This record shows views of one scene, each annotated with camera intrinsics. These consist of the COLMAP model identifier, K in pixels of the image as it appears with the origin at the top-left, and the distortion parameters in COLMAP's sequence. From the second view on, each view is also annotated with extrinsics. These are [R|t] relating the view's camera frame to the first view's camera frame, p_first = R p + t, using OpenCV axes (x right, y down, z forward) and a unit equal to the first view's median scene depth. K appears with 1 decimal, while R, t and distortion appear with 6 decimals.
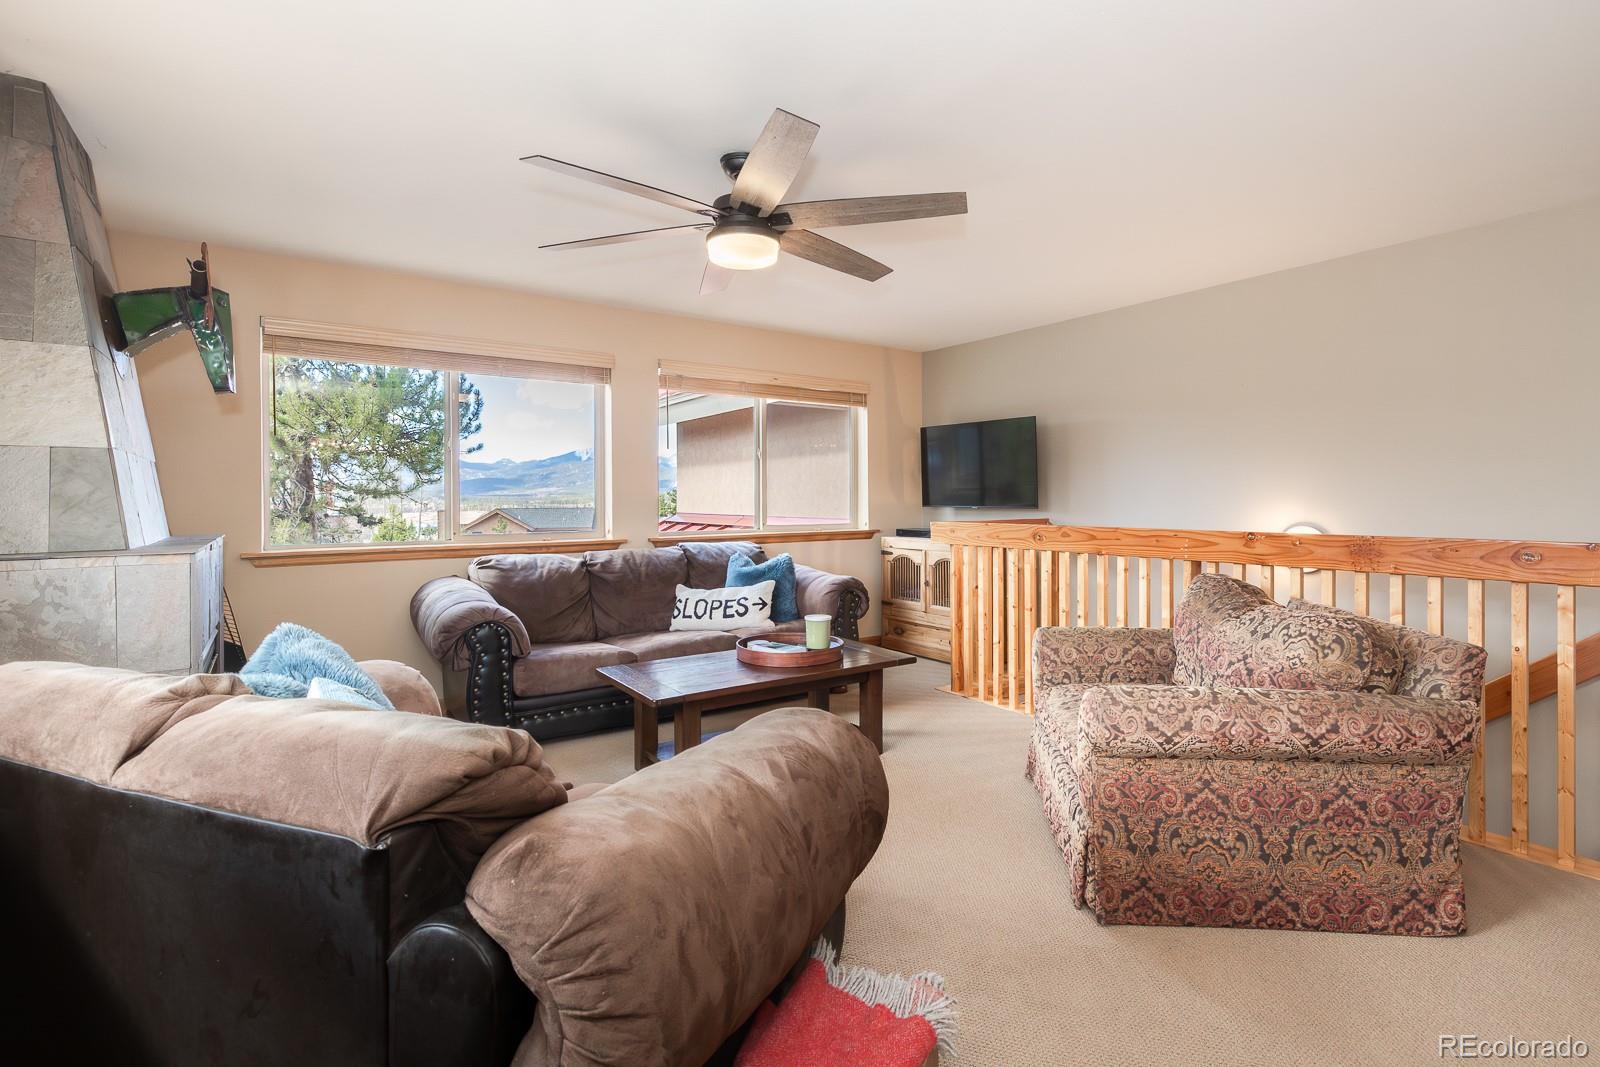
lens RADIAL K [[805.0, 0, 791.6], [0, 805.0, 520.4], [0, 0, 1]] dist [0.001694, 0.000101]
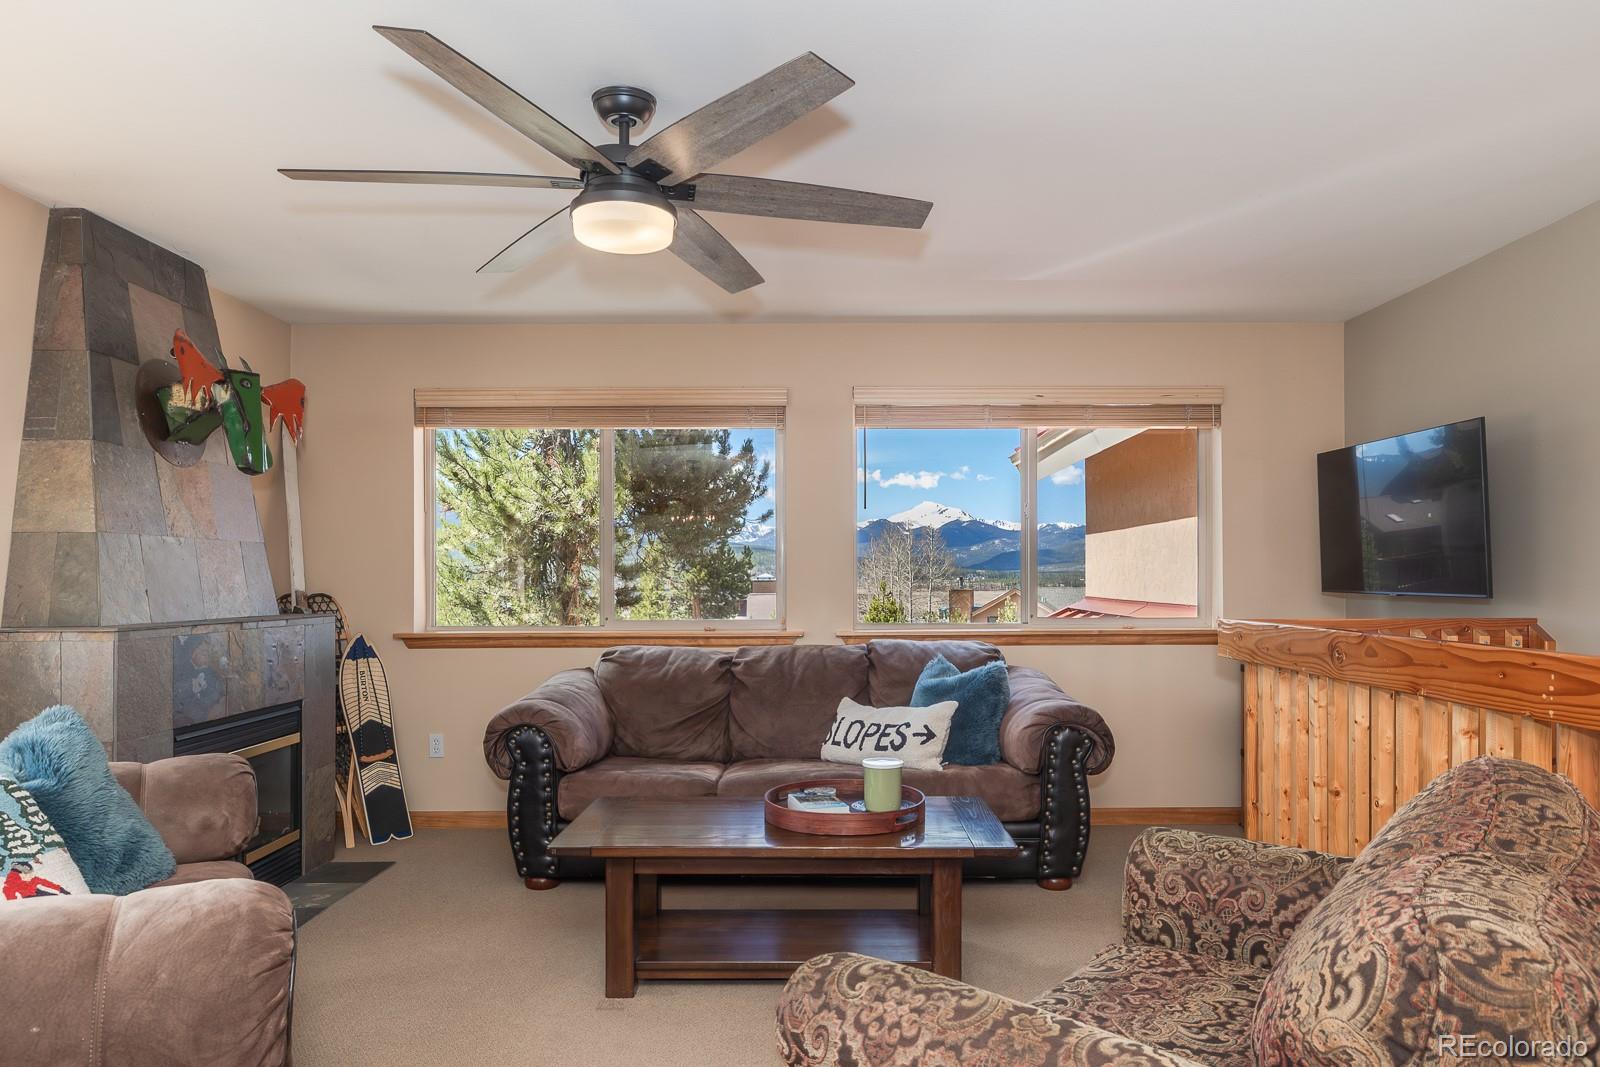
lens RADIAL K [[1035.9, 0, 796.8], [0, 1035.9, 594.4], [0, 0, 1]] dist [-0.000257, 0.000175]
pose [[0.798429, 0.011443, -0.601981, 0.396061], [-0.016873, 0.999852, -0.003374, -0.008687], [0.601853, 0.012851, 0.798504, 0.243189]]
